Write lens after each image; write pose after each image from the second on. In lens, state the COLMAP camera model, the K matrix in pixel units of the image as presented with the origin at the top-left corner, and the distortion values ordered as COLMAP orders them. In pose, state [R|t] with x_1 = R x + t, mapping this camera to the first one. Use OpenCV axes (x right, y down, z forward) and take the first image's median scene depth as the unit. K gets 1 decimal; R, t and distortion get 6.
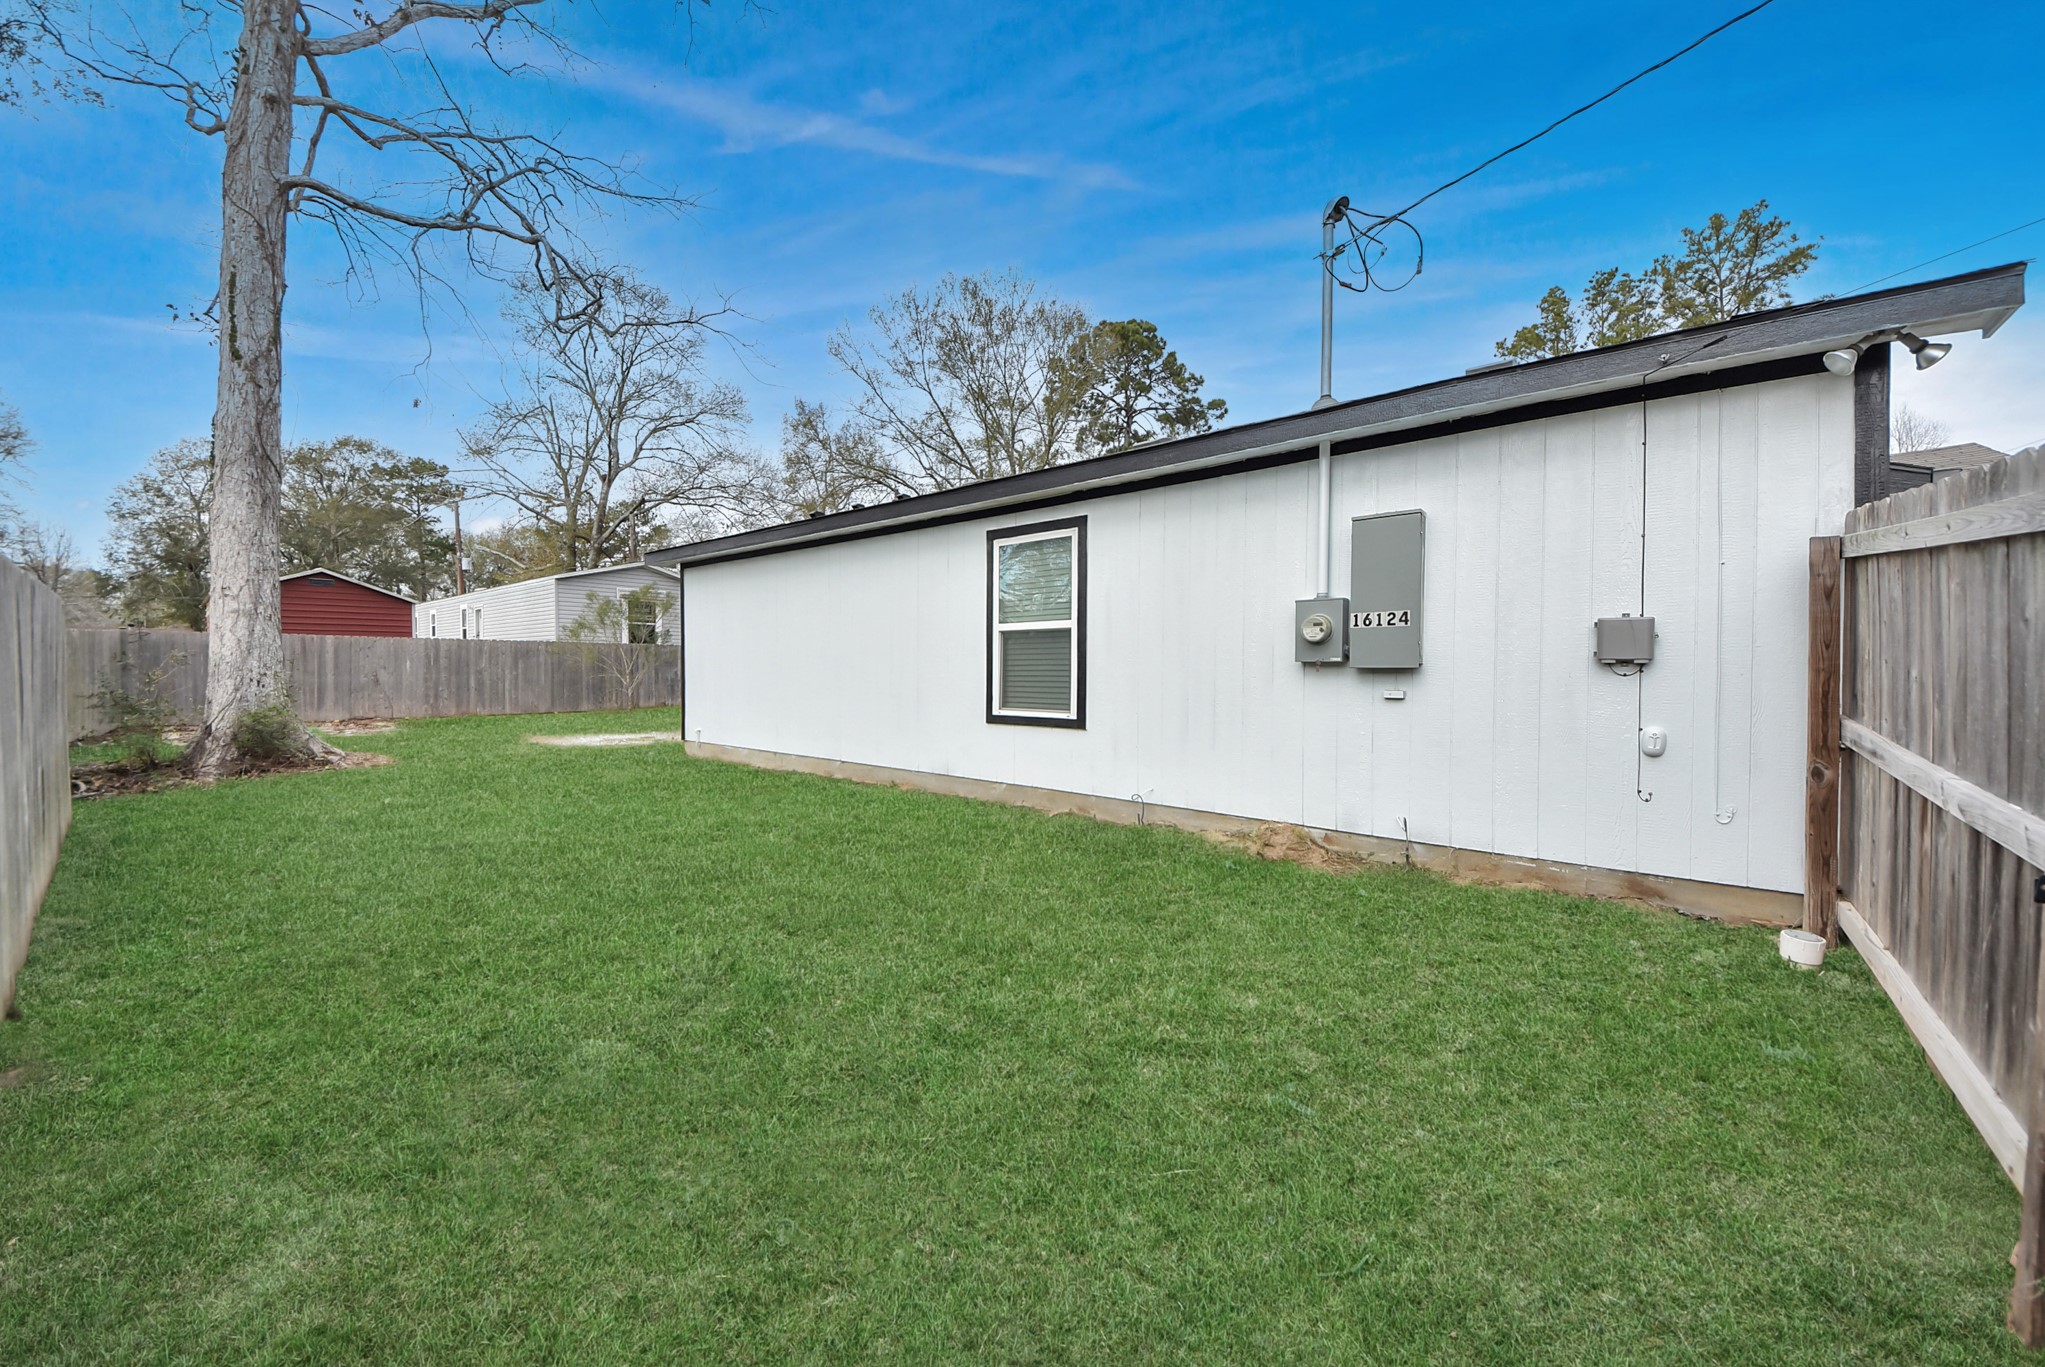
lens RADIAL K [[756.9, 0, 1019.6], [0, 756.9, 675.0], [0, 0, 1]] dist [0.015601, -0.000379]
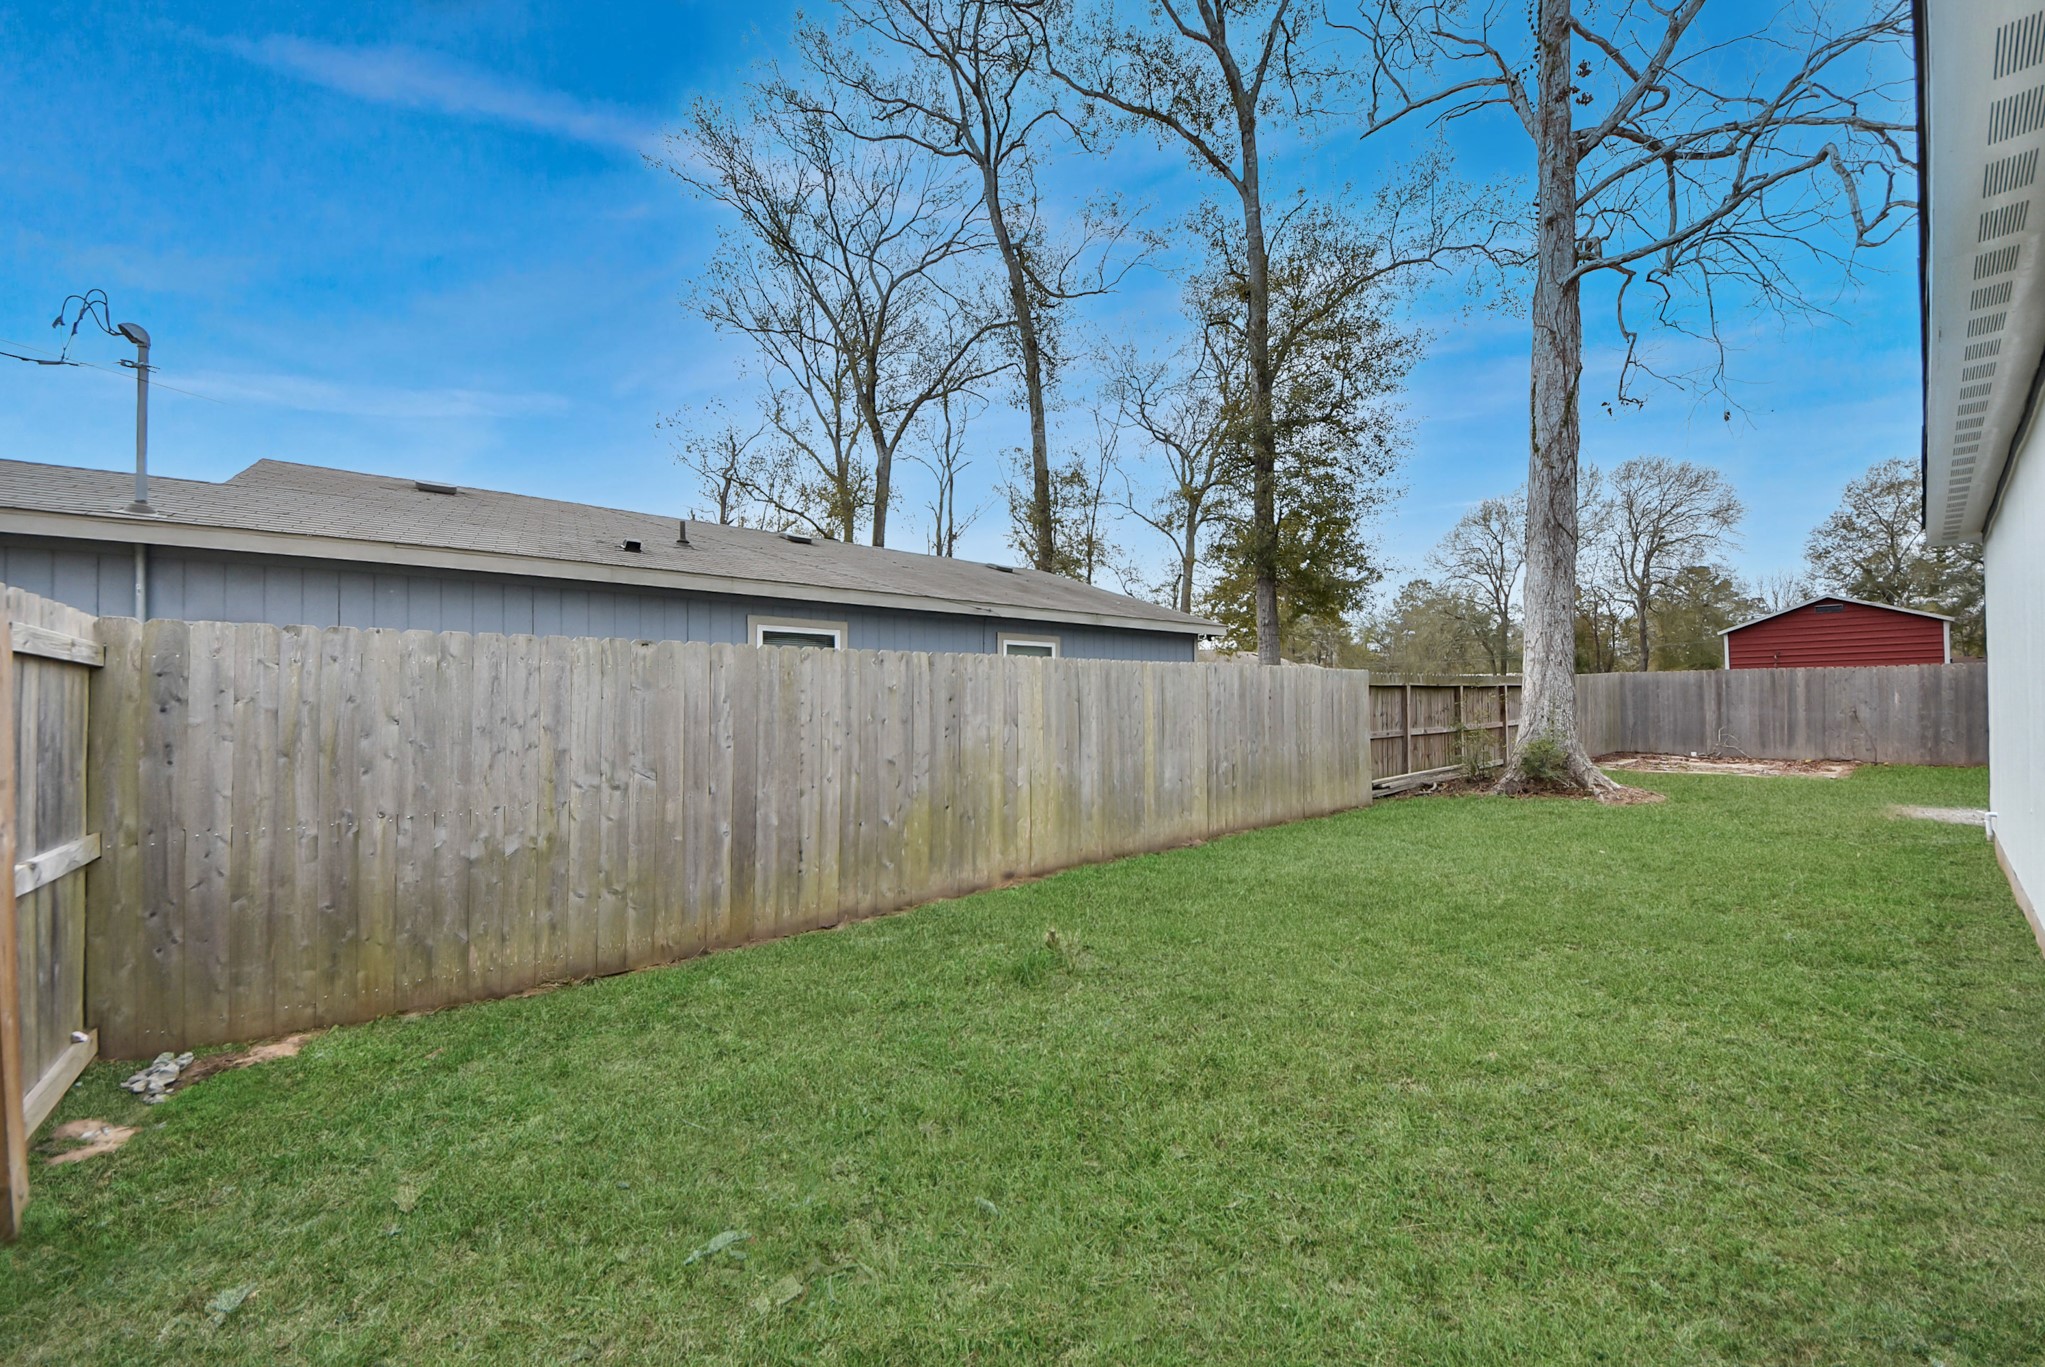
lens RADIAL K [[756.9, 0, 1027.0], [0, 756.9, 692.8], [0, 0, 1]] dist [0.015601, -0.000379]
pose [[-0.164869, -0.012726, -0.986233, 0.168789], [-0.000778, 0.999918, -0.012773, -0.008633], [0.986315, -0.001339, -0.164866, 0.231556]]
